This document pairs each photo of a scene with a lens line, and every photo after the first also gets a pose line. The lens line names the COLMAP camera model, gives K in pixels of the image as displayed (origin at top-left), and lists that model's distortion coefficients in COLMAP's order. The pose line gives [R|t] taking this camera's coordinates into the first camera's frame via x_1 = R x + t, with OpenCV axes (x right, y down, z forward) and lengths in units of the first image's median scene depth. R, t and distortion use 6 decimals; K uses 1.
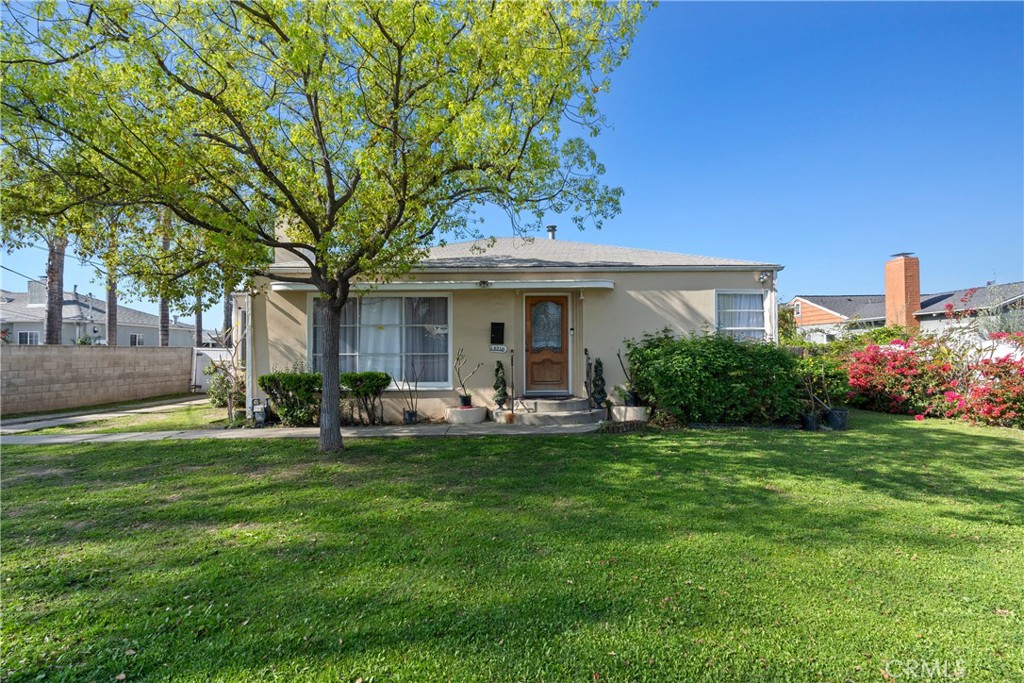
lens RADIAL K [[465.0, 0, 511.3], [0, 465.0, 345.7], [0, 0, 1]] dist [0.001613, 0.000111]
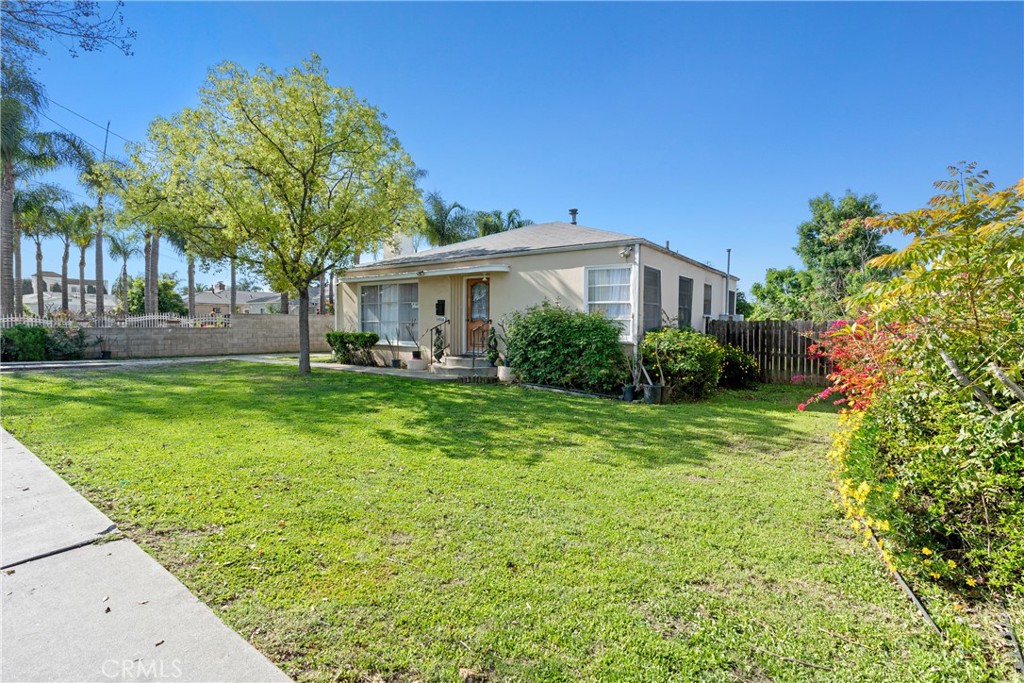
lens RADIAL K [[465.0, 0, 511.3], [0, 465.0, 345.7], [0, 0, 1]] dist [0.001613, 0.000111]
pose [[0.798101, 0.044627, -0.600869, 0.970533], [-0.008574, 0.997994, 0.062733, -0.002754], [0.602463, -0.044915, 0.796882, 0.016547]]
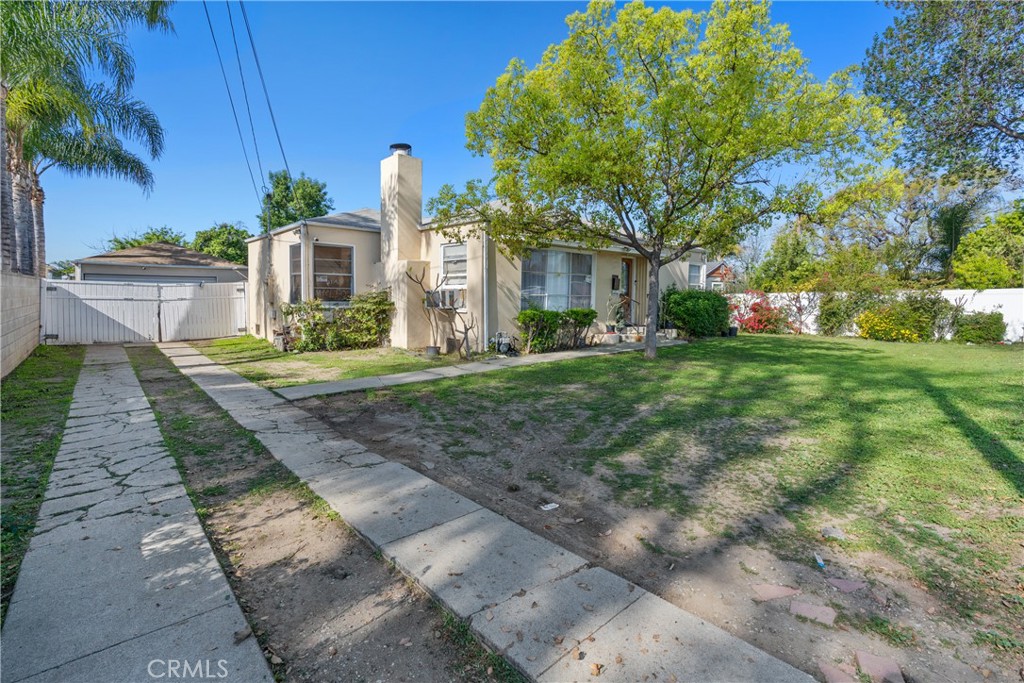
lens RADIAL K [[465.0, 0, 511.3], [0, 465.0, 345.7], [0, 0, 1]] dist [0.001613, 0.000111]
pose [[0.740113, -0.060480, 0.669758, -1.283989], [-0.026722, 0.992516, 0.119154, 0.004804], [-0.671952, -0.106085, 0.732957, 0.104633]]
